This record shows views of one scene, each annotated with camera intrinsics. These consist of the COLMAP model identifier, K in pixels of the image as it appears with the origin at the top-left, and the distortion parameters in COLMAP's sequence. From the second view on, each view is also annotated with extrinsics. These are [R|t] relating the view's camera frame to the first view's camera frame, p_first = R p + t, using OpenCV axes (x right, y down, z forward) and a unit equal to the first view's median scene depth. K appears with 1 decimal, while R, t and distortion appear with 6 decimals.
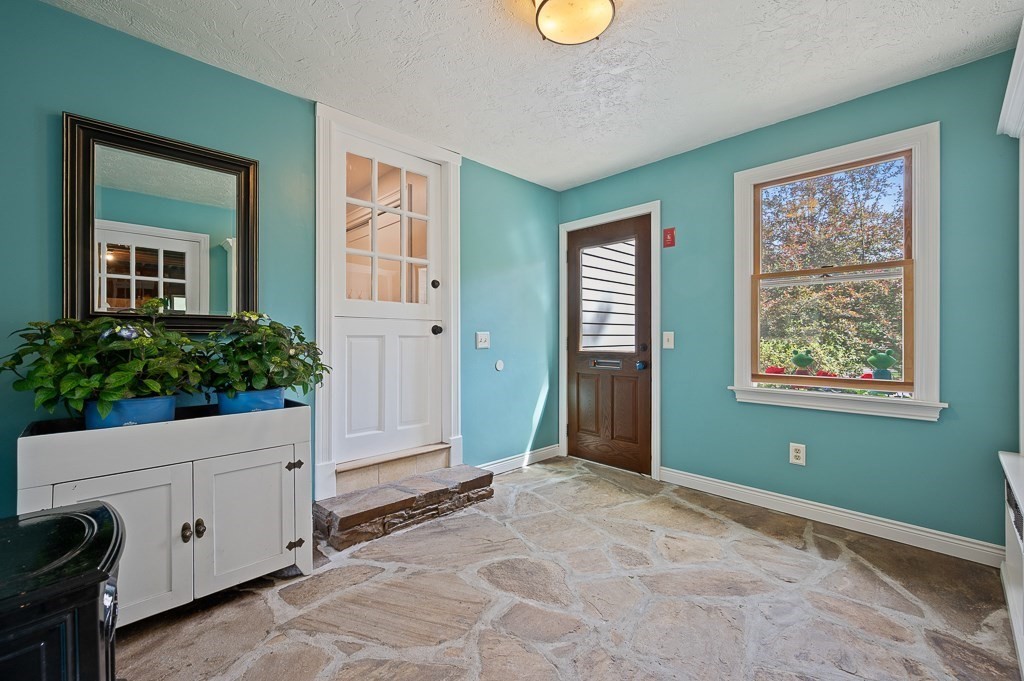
lens RADIAL K [[426.0, 0, 516.6], [0, 426.0, 339.4], [0, 0, 1]] dist [0.000099, 0.000085]
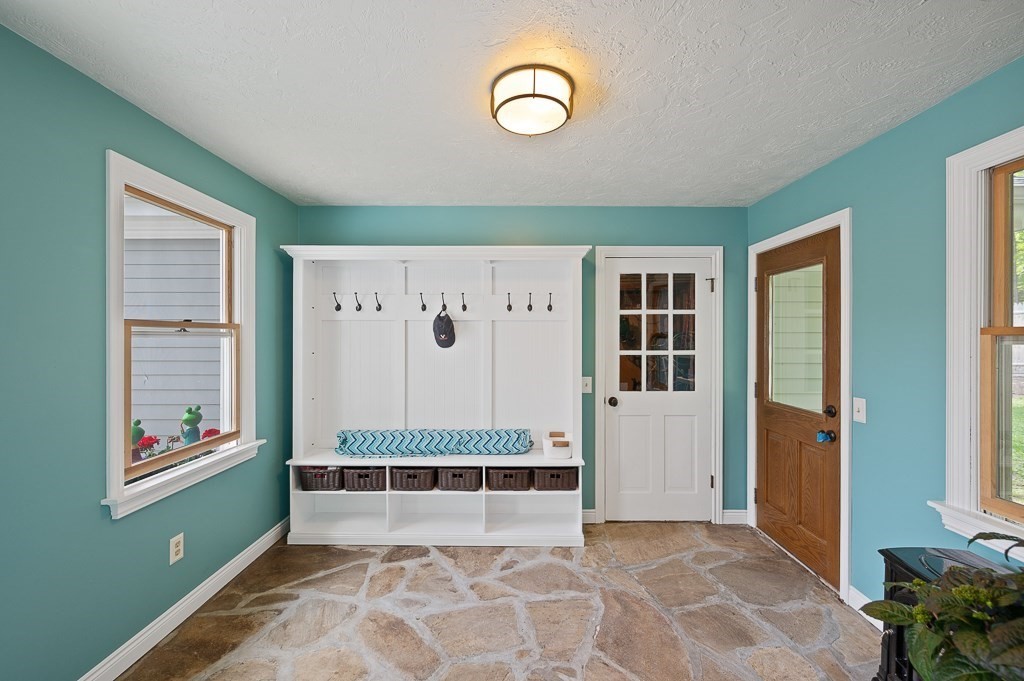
lens RADIAL K [[426.0, 0, 515.0], [0, 426.0, 338.8], [0, 0, 1]] dist [0.000099, 0.000085]
pose [[-0.719163, -0.004259, 0.694828, -0.445422], [-0.001820, 0.999989, 0.004246, -0.164247], [-0.694839, 0.001789, -0.719163, 1.391246]]
